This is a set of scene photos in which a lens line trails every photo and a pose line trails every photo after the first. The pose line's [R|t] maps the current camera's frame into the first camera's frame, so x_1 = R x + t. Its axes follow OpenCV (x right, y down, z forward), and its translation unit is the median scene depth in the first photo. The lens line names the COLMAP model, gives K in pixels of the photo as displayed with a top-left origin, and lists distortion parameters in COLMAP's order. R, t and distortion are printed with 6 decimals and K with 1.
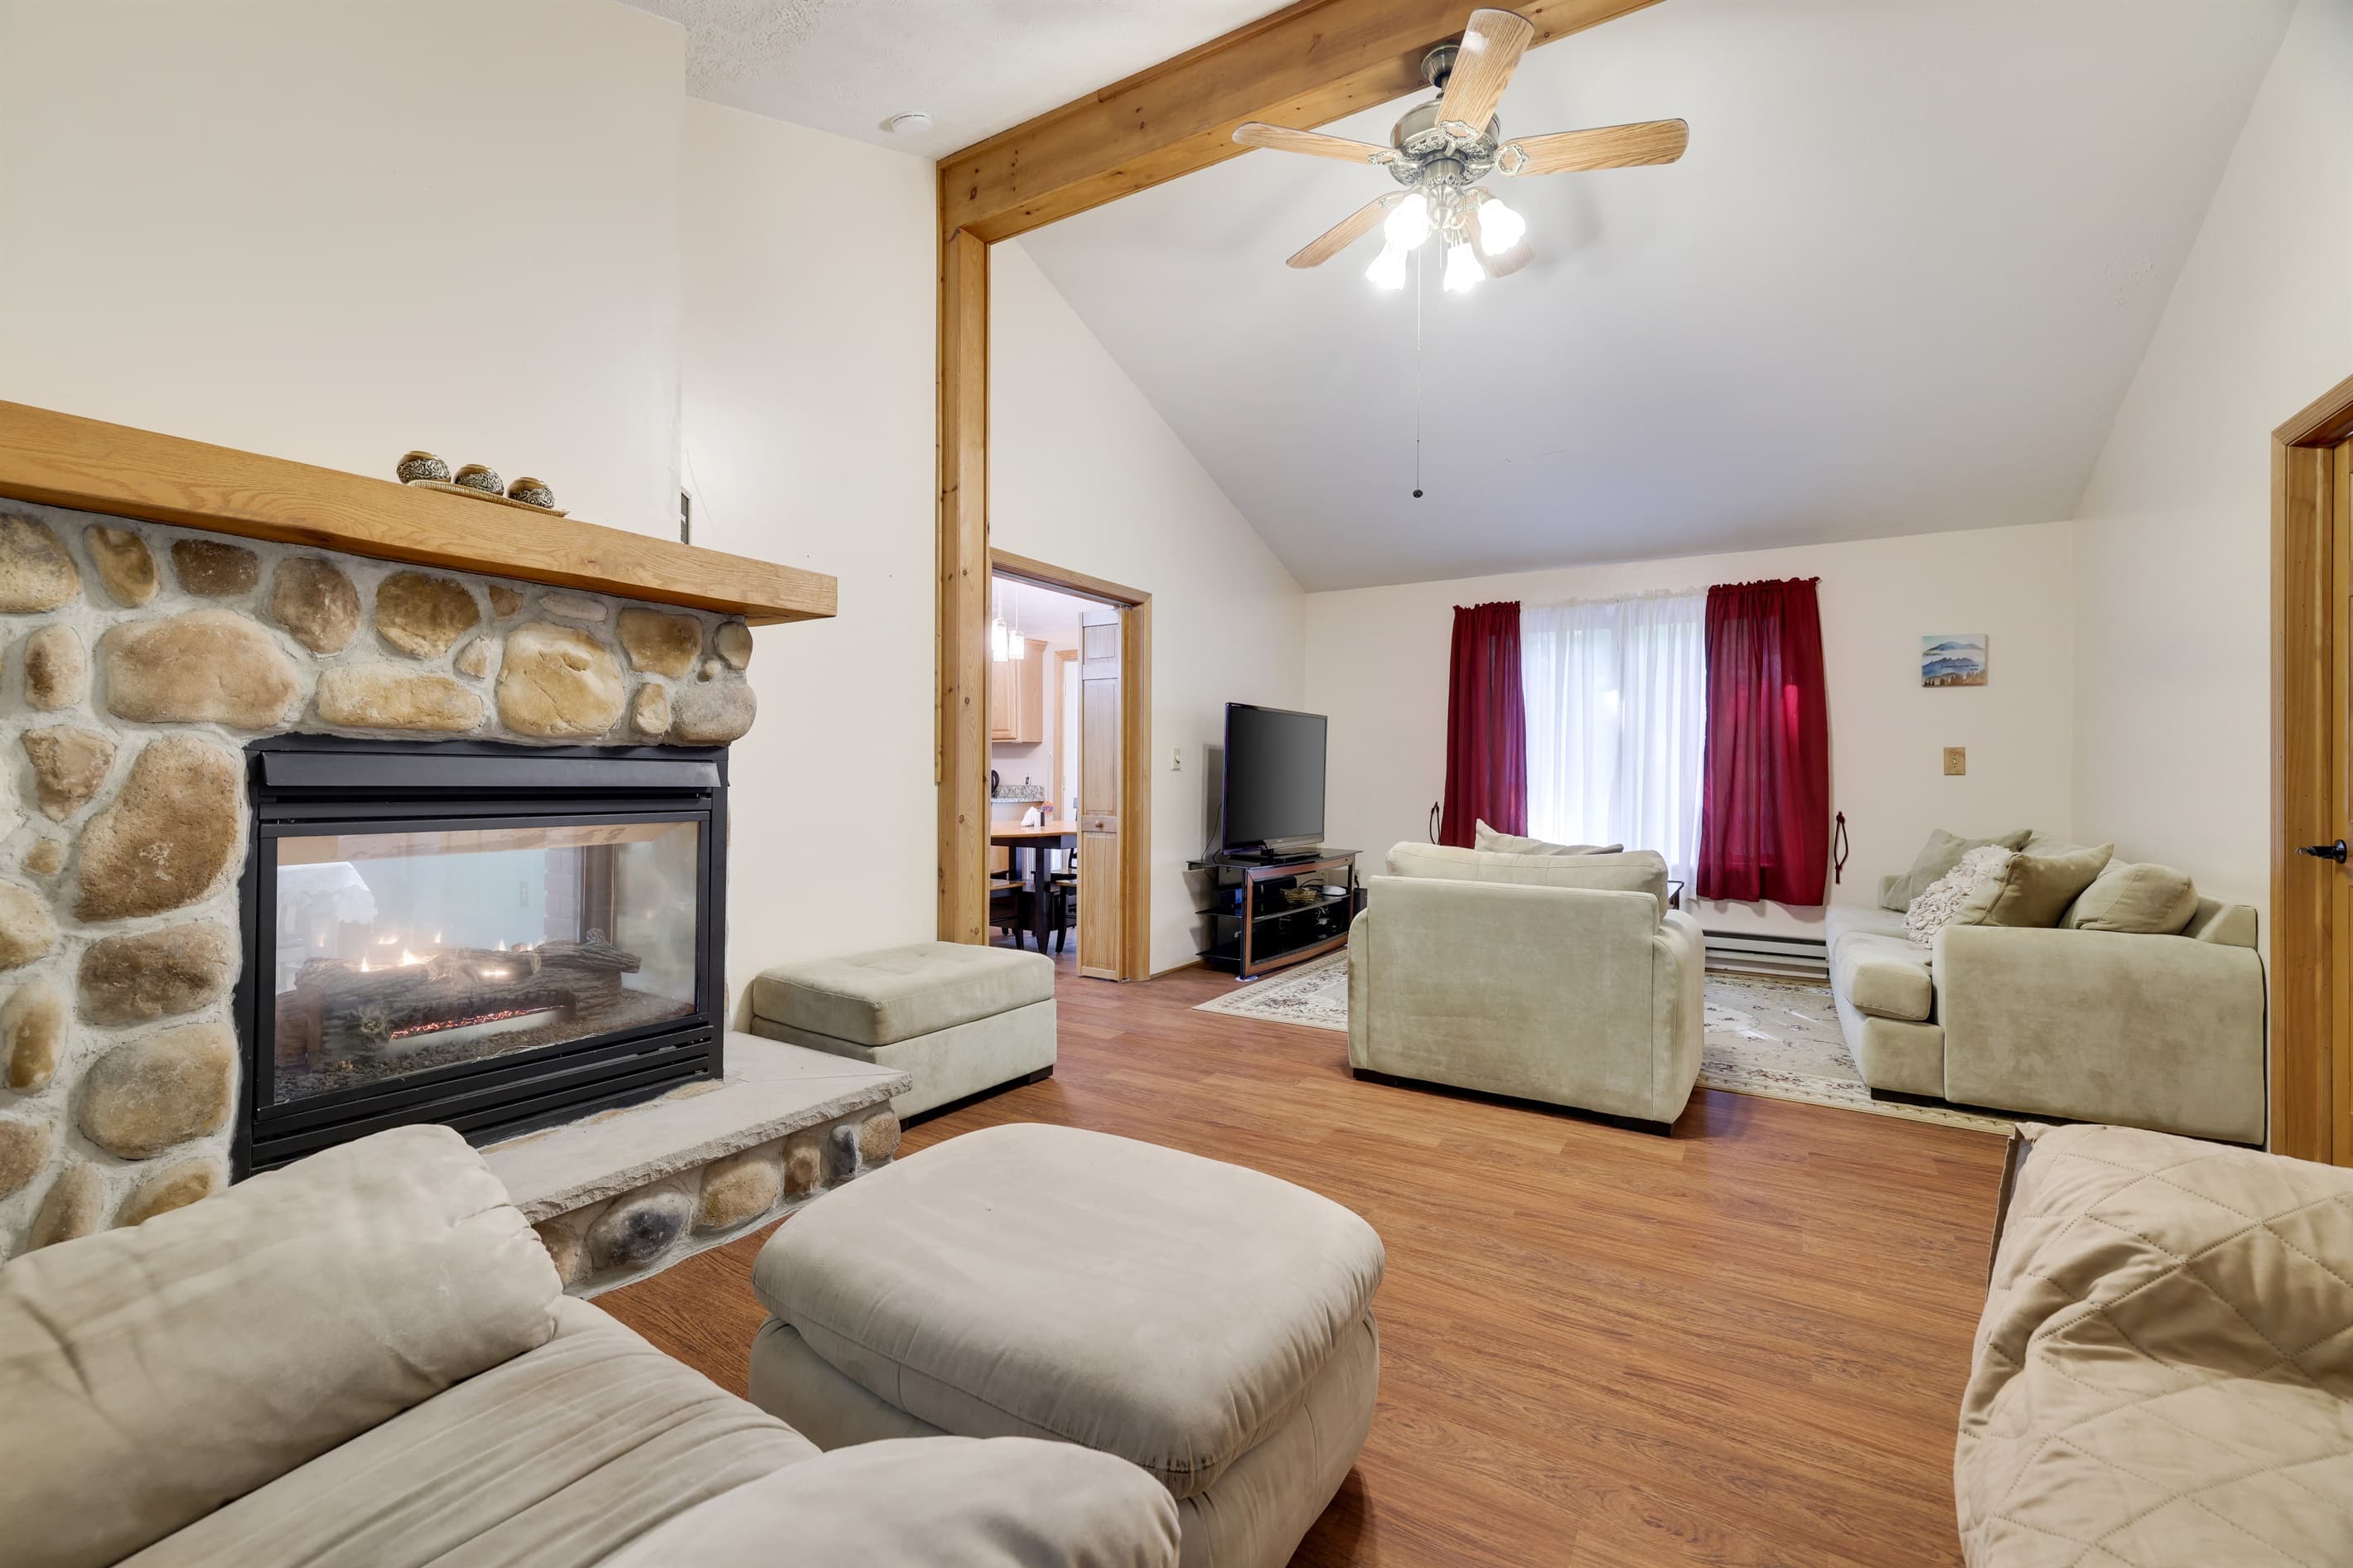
lens RADIAL K [[988.0, 0, 1163.1], [0, 988.0, 775.4], [0, 0, 1]] dist [-0.001030, -0.000346]
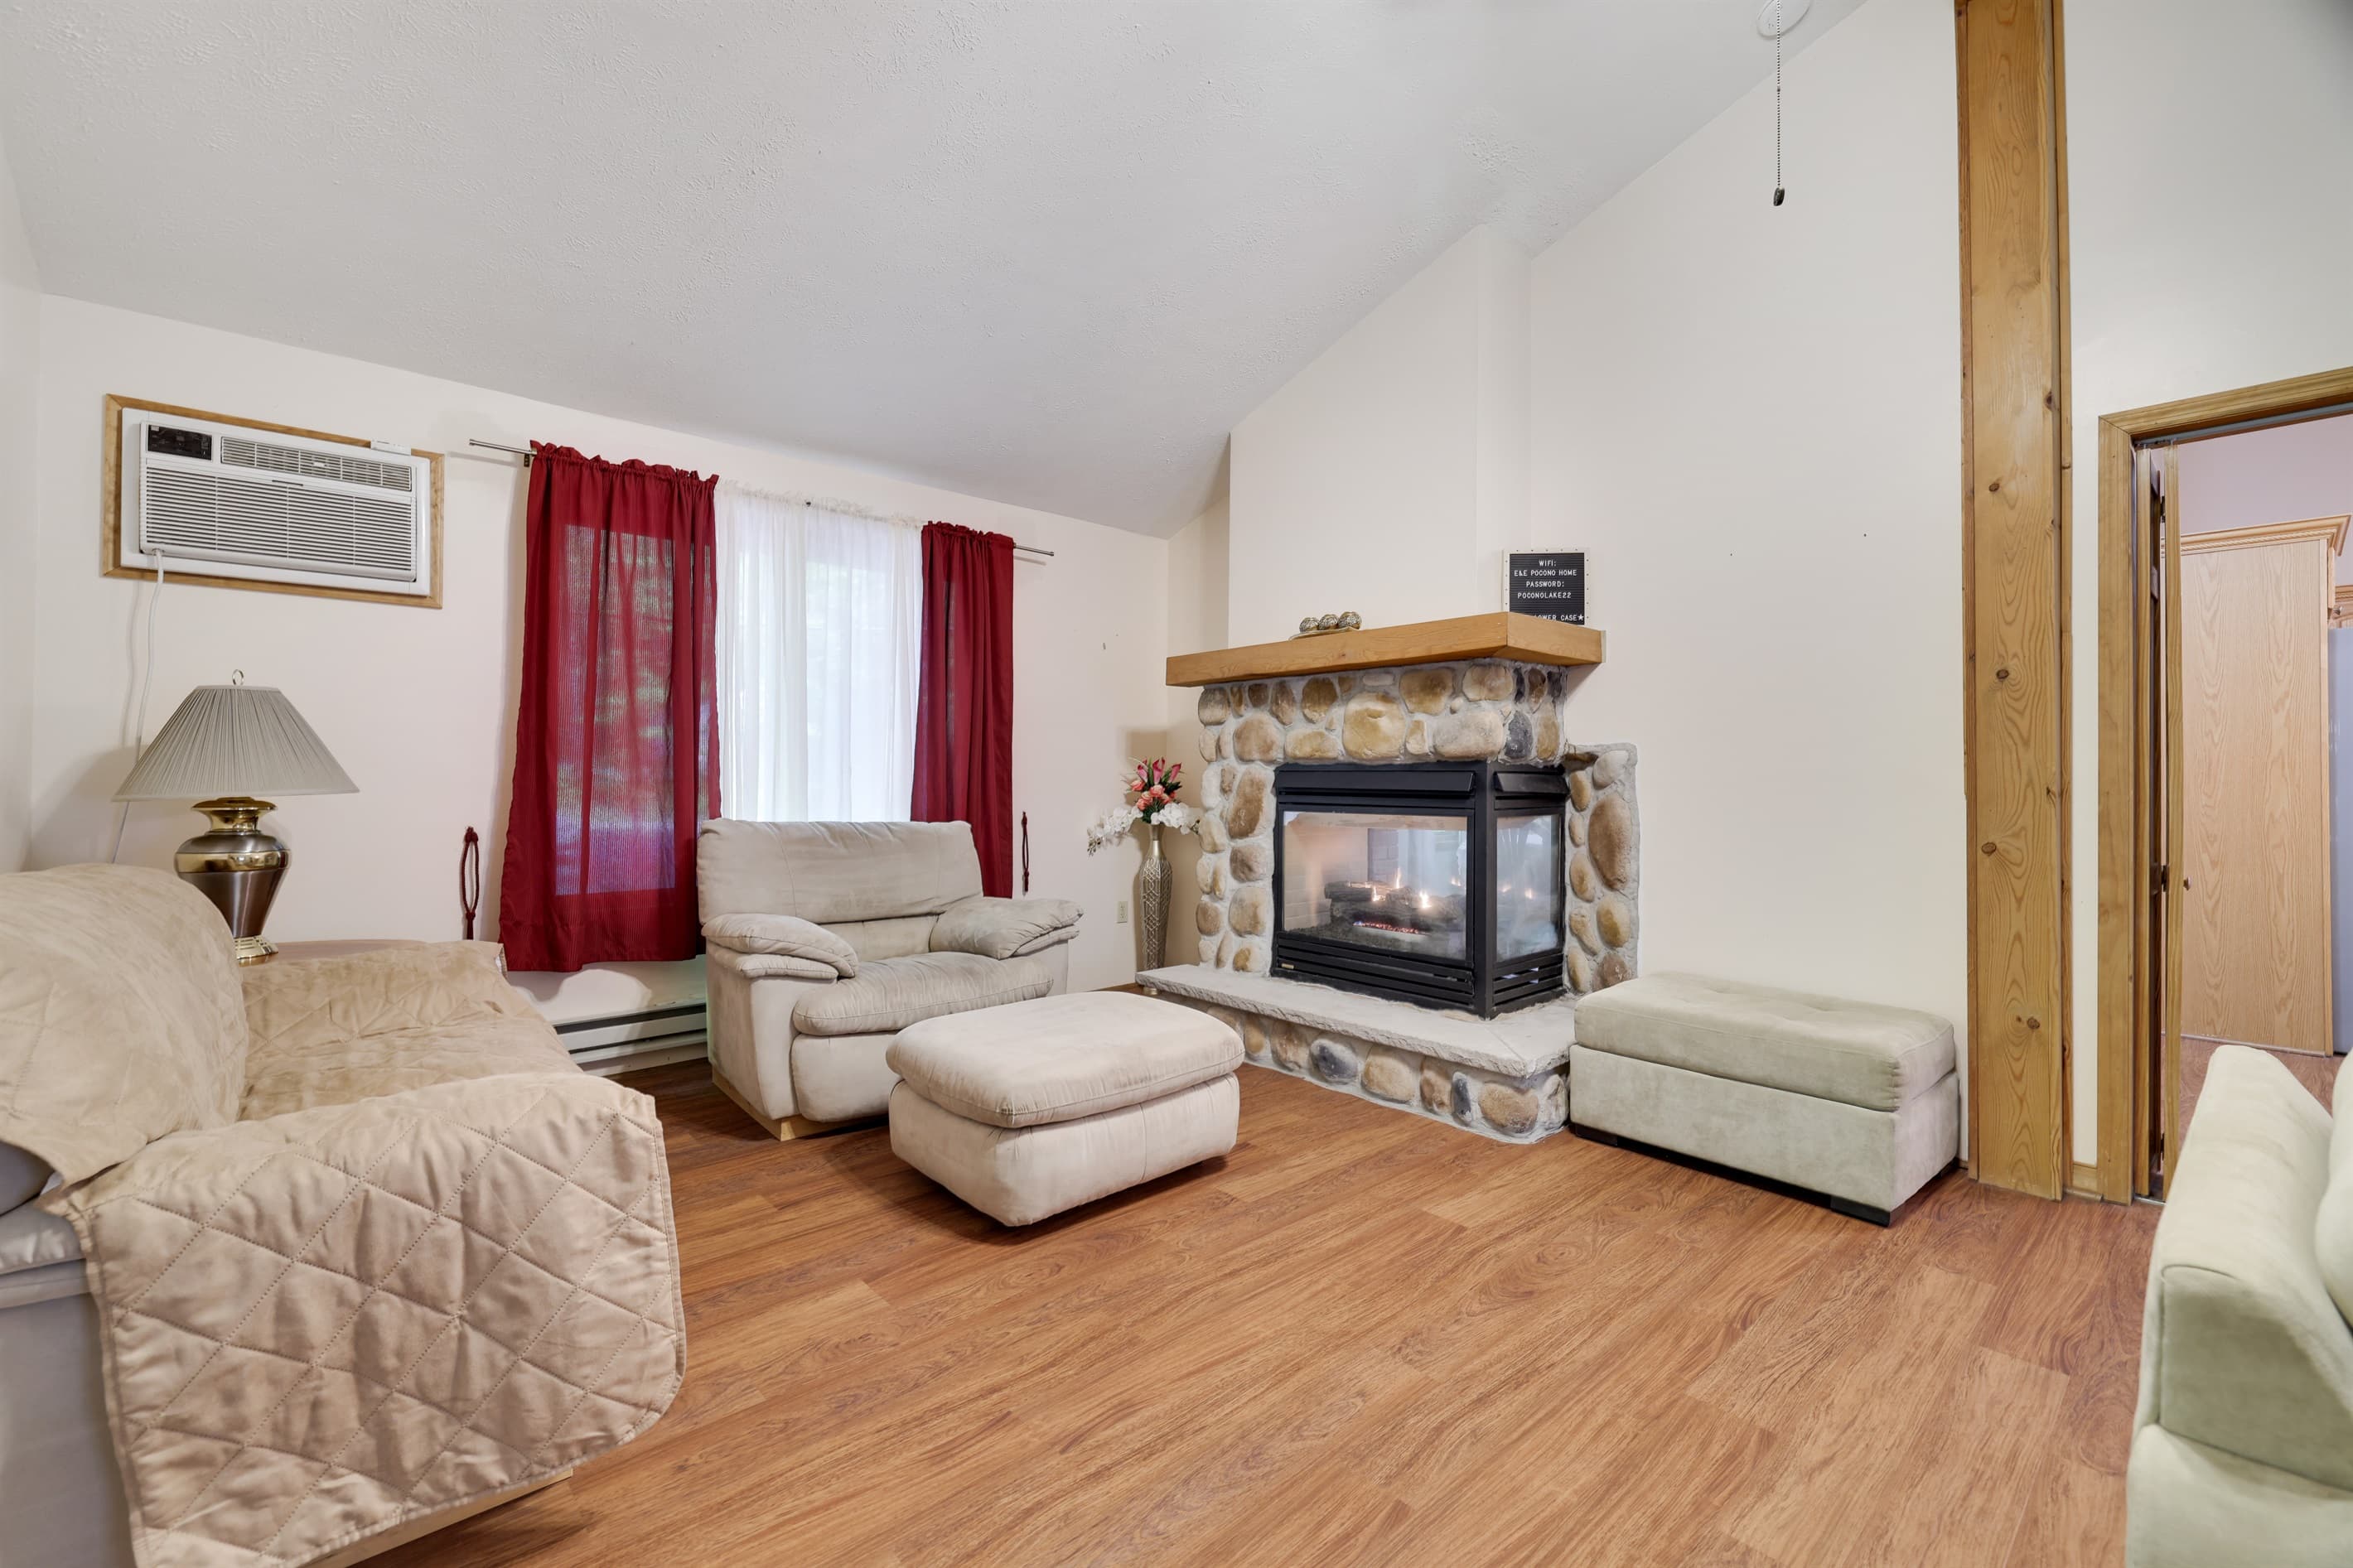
lens RADIAL K [[988.0, 0, 1163.1], [0, 988.0, 775.4], [0, 0, 1]] dist [-0.001030, -0.000346]
pose [[-0.276381, -0.014830, -0.960934, 1.142479], [-0.007450, 0.999884, -0.013289, 0.012631], [0.961019, 0.003486, -0.276460, 1.195578]]
